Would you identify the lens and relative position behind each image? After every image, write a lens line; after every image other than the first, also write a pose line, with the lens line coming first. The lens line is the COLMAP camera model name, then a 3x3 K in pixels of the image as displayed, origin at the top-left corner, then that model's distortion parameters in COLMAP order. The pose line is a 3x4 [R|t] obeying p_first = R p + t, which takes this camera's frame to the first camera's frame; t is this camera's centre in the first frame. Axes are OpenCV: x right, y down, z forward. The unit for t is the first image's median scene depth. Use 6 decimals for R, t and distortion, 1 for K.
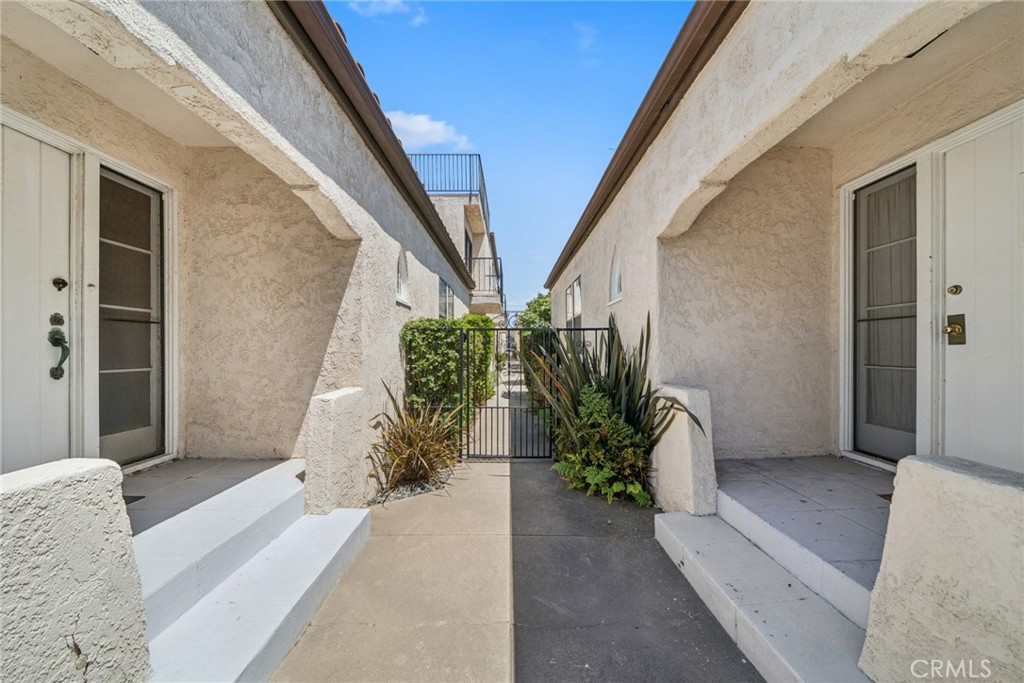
lens RADIAL K [[353.1, 0, 510.2], [0, 353.1, 349.5], [0, 0, 1]] dist [-0.003766, 0.000223]
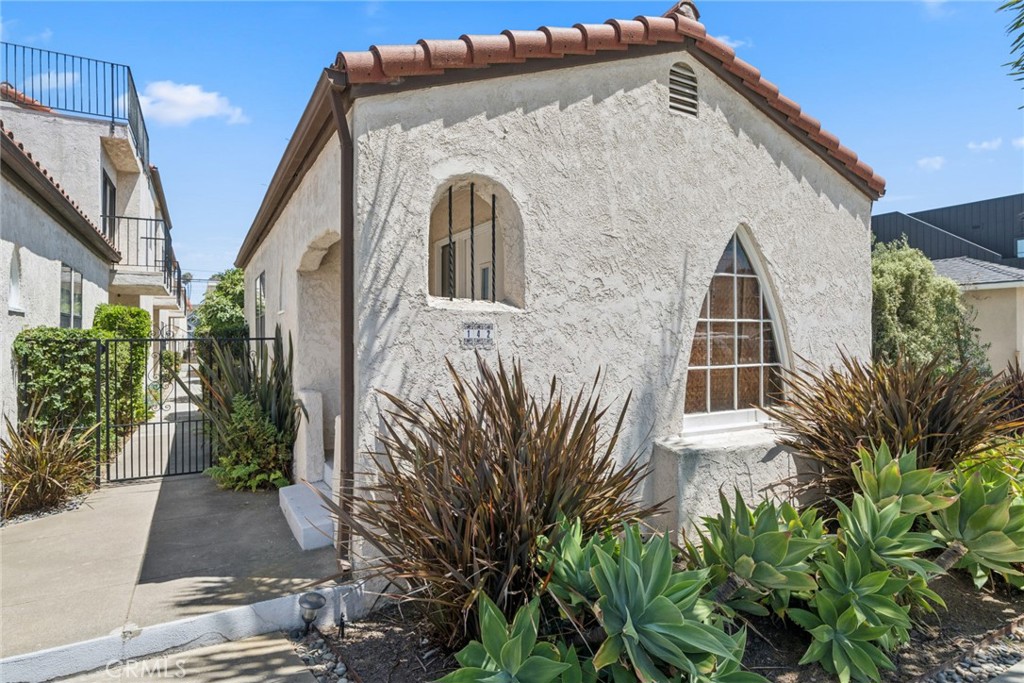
lens RADIAL K [[570.4, 0, 536.2], [0, 570.4, 329.2], [0, 0, 1]] dist [-0.016688, -0.001615]
pose [[0.861695, -0.000255, 0.507426, 0.124425], [0.008912, 0.999853, -0.014631, -0.073569], [-0.507348, 0.017130, 0.861571, -1.076465]]
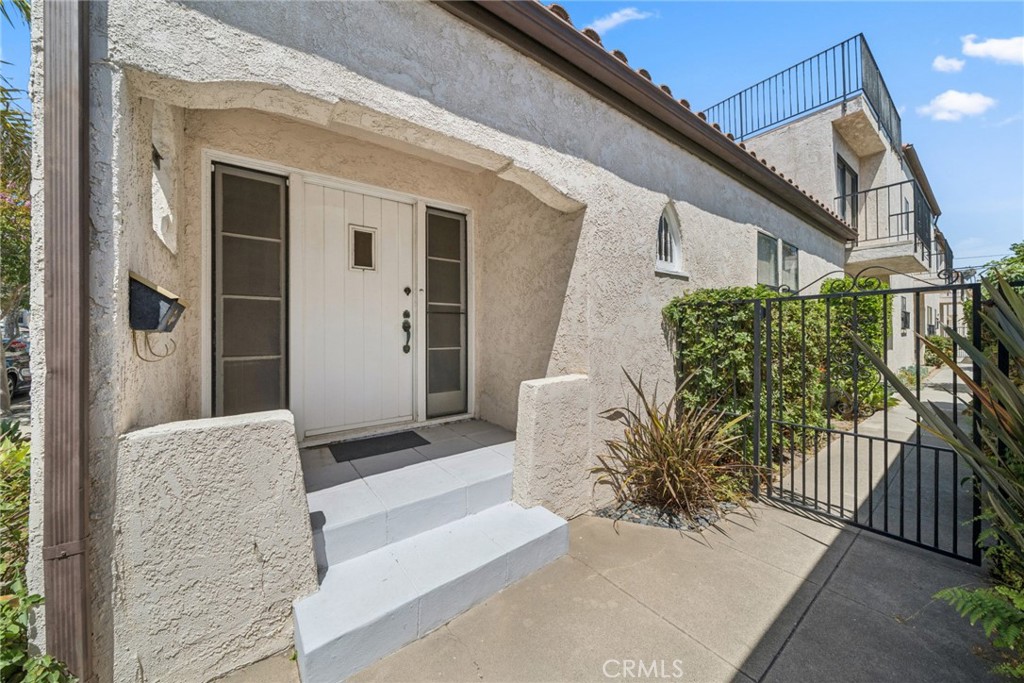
lens RADIAL K [[353.1, 0, 520.3], [0, 353.1, 331.5], [0, 0, 1]] dist [-0.003766, 0.000223]
pose [[0.595568, -0.010186, -0.803240, 0.174404], [0.007449, 0.999947, -0.007158, 0.003467], [0.803270, -0.001720, 0.595613, 0.333995]]
